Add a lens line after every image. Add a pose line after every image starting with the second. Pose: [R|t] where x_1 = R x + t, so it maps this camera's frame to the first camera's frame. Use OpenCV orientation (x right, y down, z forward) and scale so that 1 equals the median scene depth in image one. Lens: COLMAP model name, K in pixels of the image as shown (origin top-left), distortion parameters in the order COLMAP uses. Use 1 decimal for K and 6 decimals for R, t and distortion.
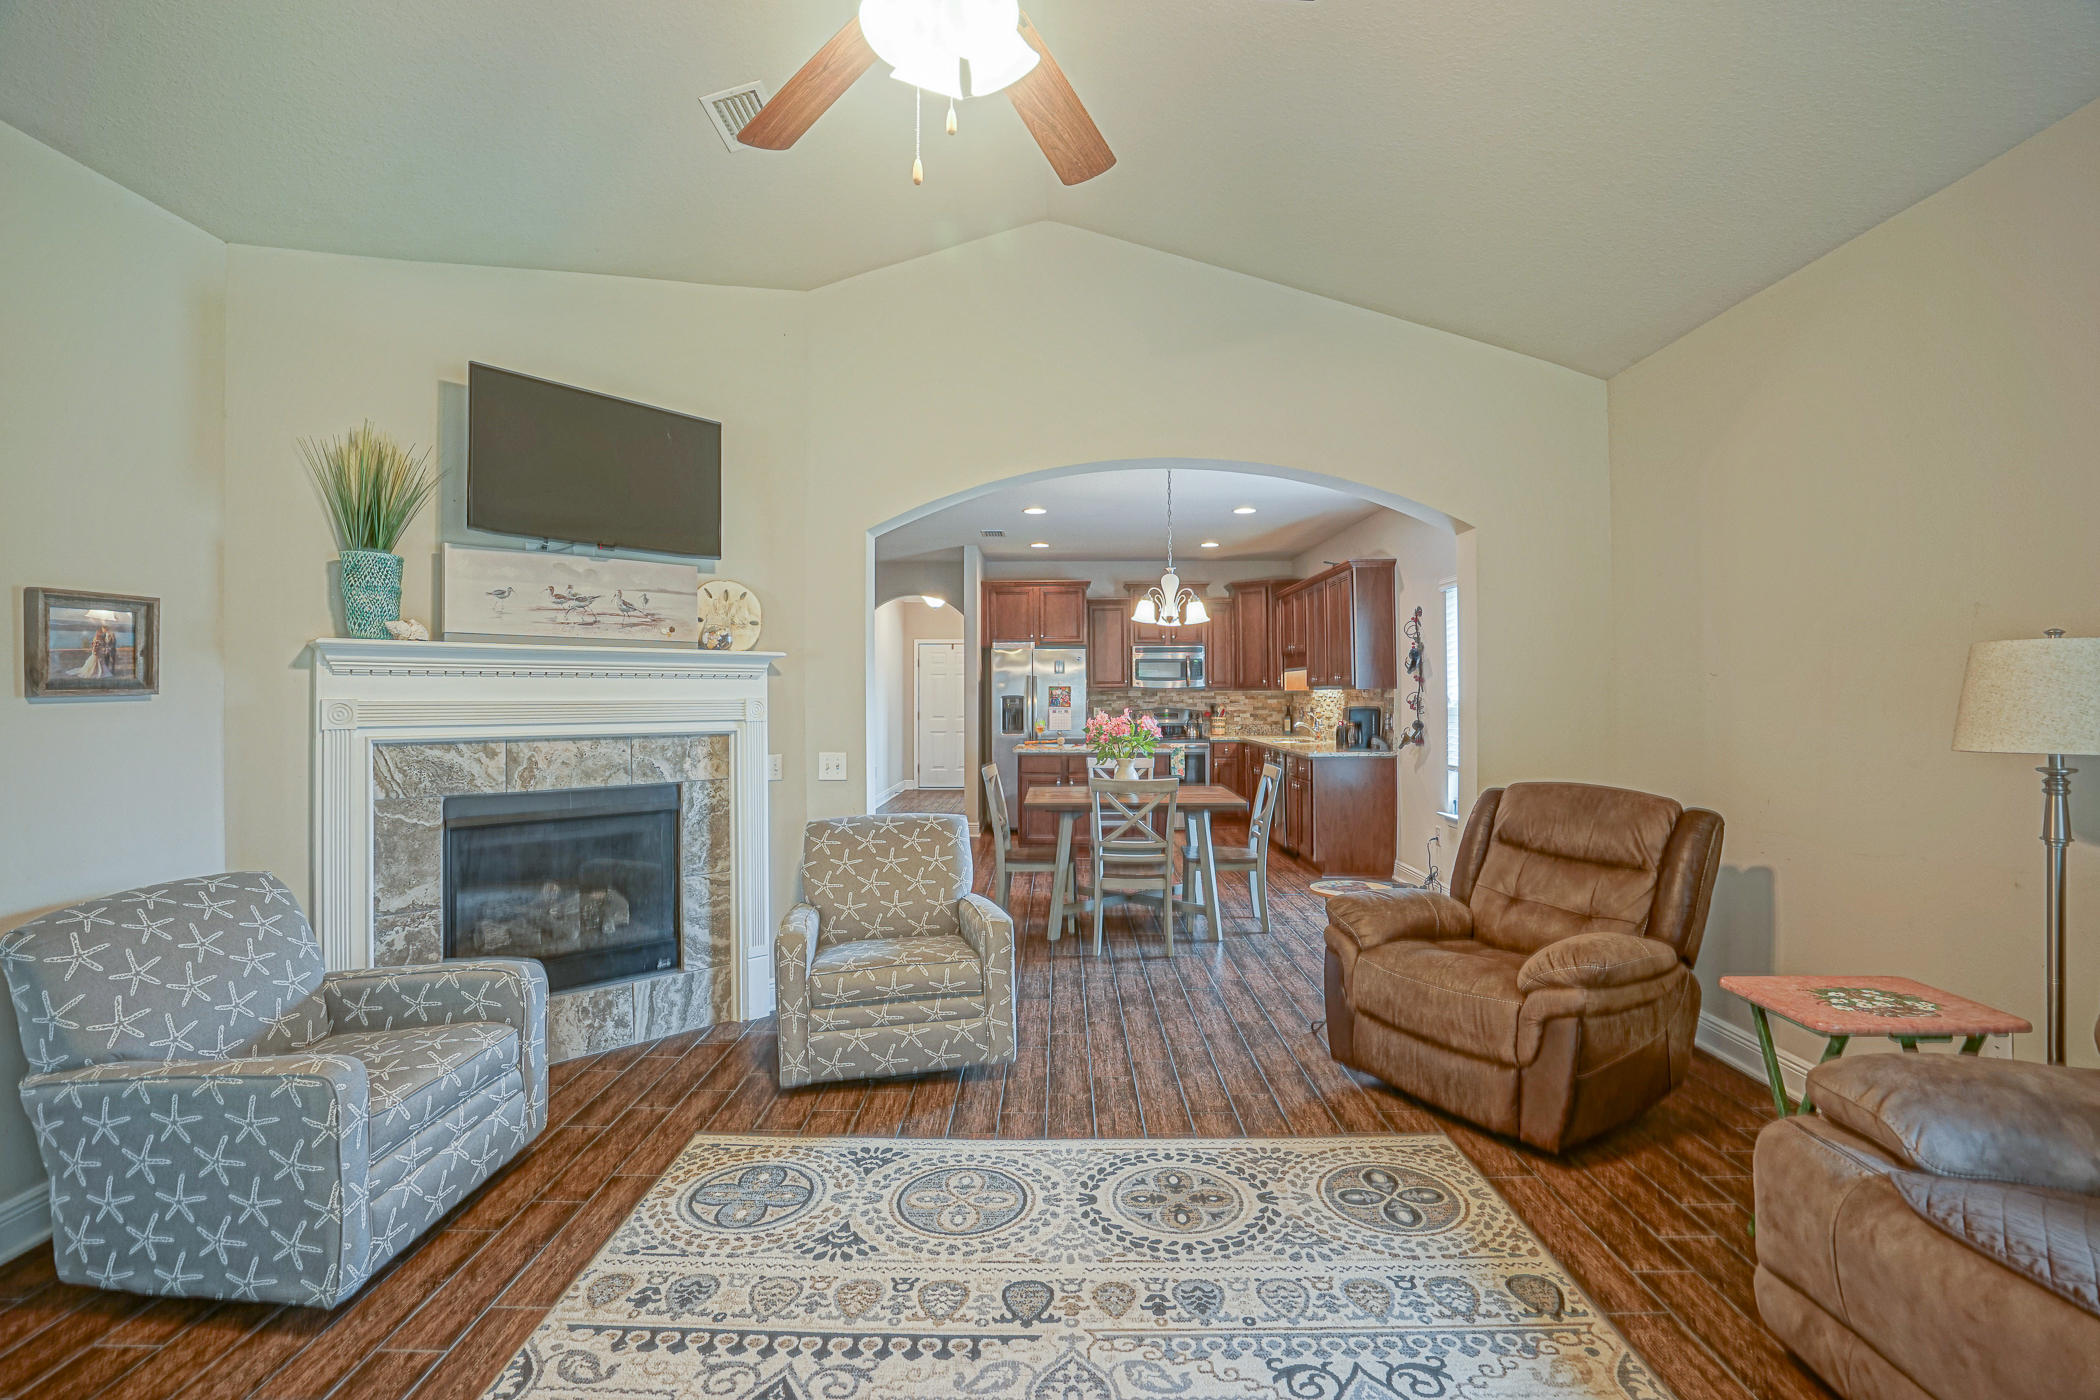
lens RADIAL K [[974.1, 0, 1050.6], [0, 974.1, 681.3], [0, 0, 1]] dist [-0.058513, 0.020194]
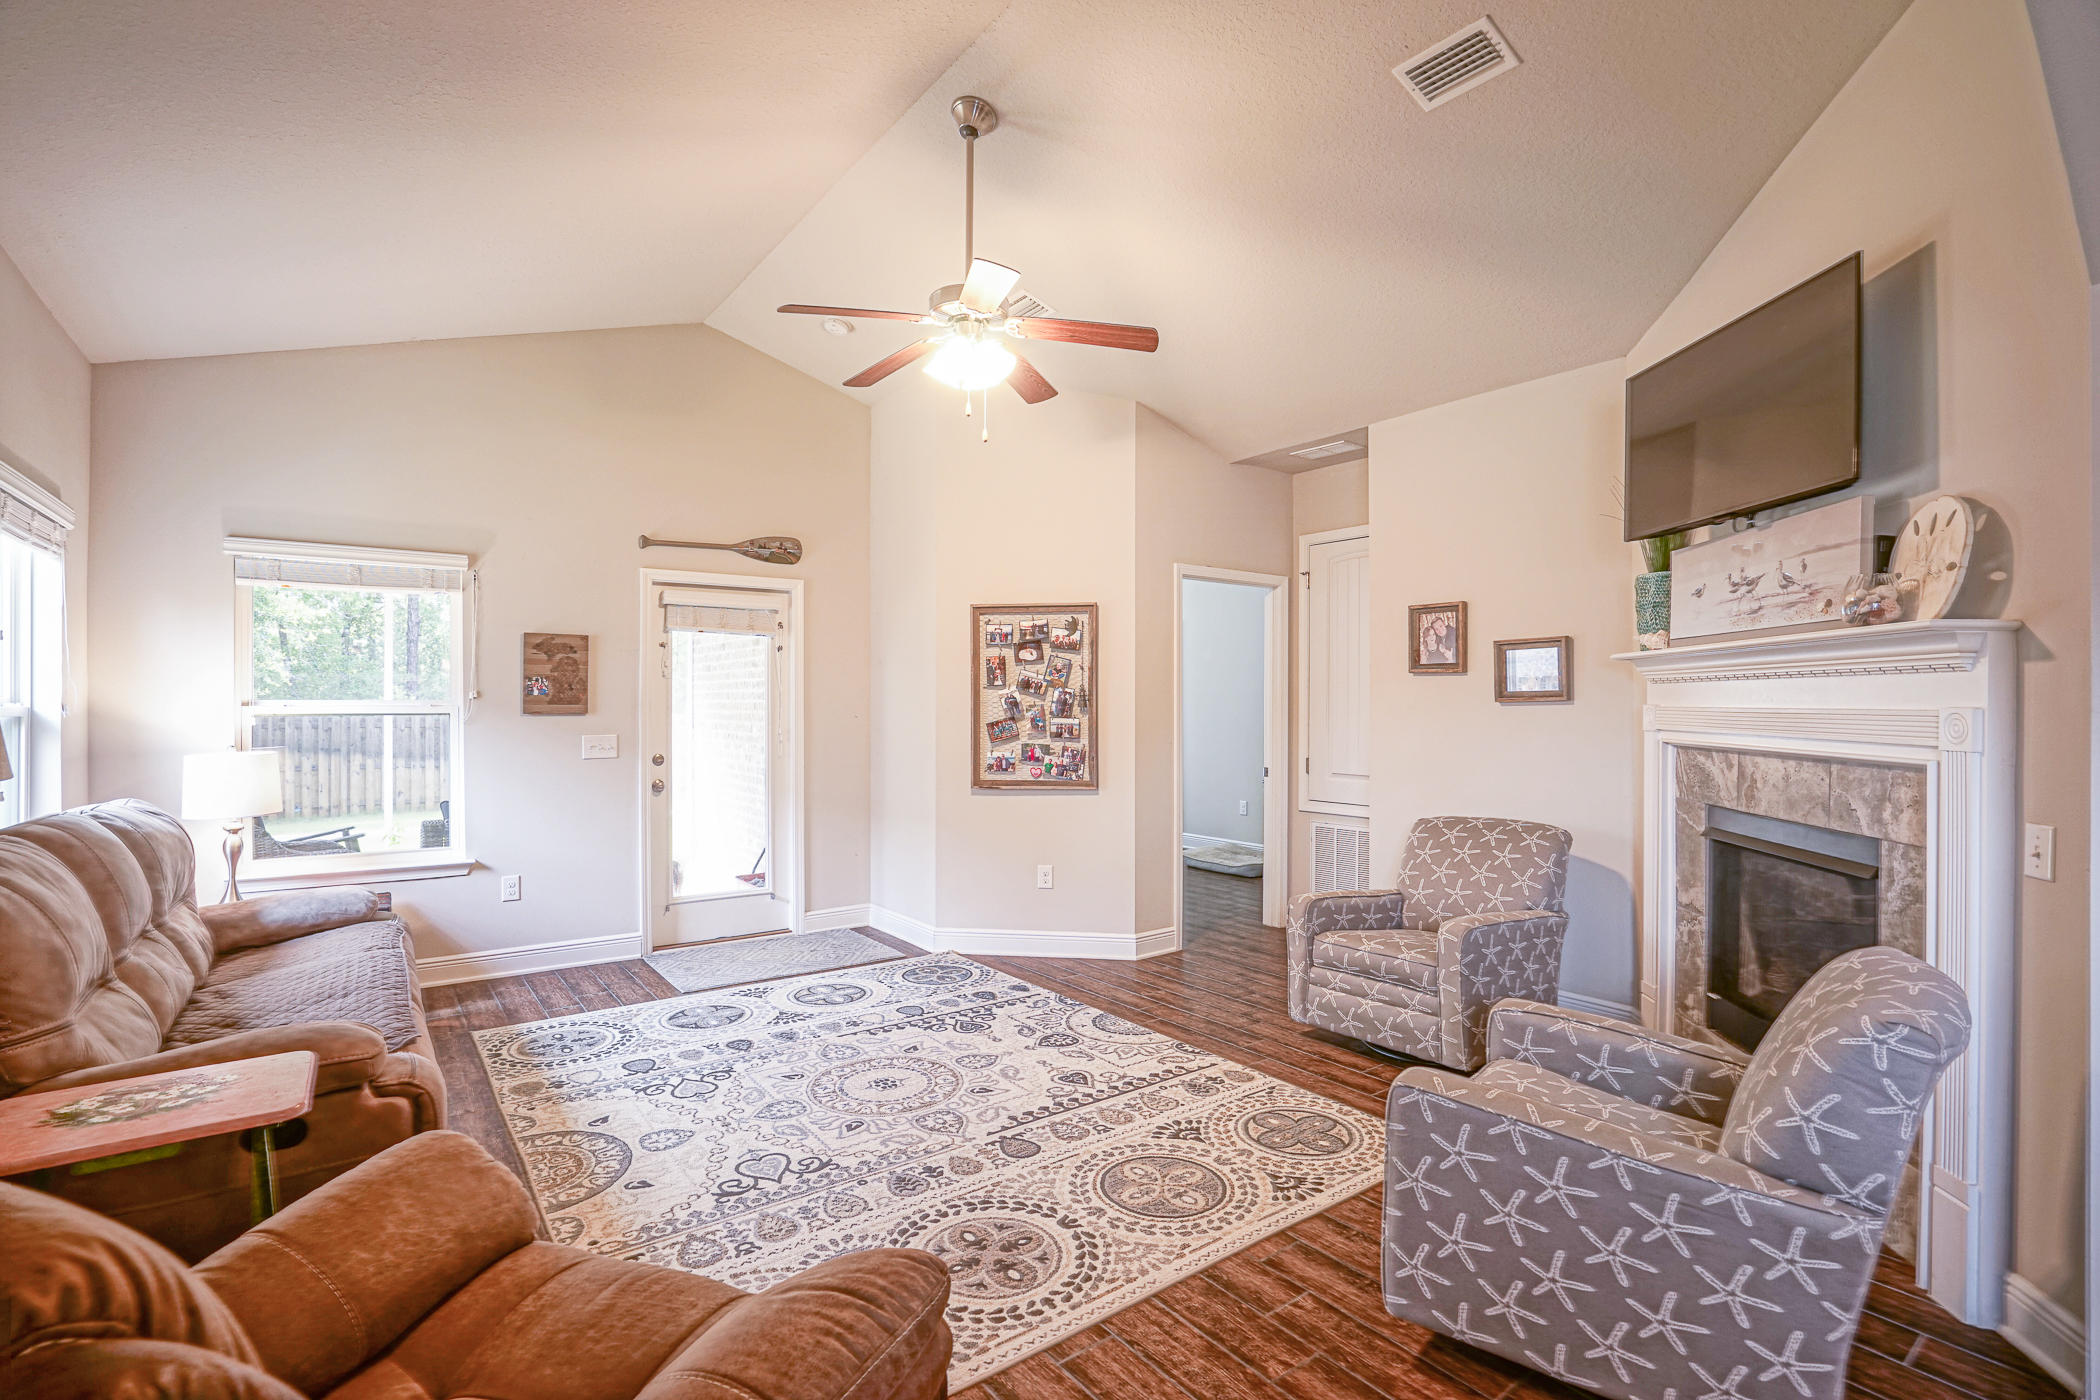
lens RADIAL K [[974.1, 0, 1052.9], [0, 974.1, 696.9], [0, 0, 1]] dist [-0.058513, 0.020194]
pose [[-0.796837, -0.000742, -0.604194, 0.566991], [0.010262, 0.999838, -0.014762, 0.020166], [0.604107, -0.017963, -0.796701, 1.578132]]
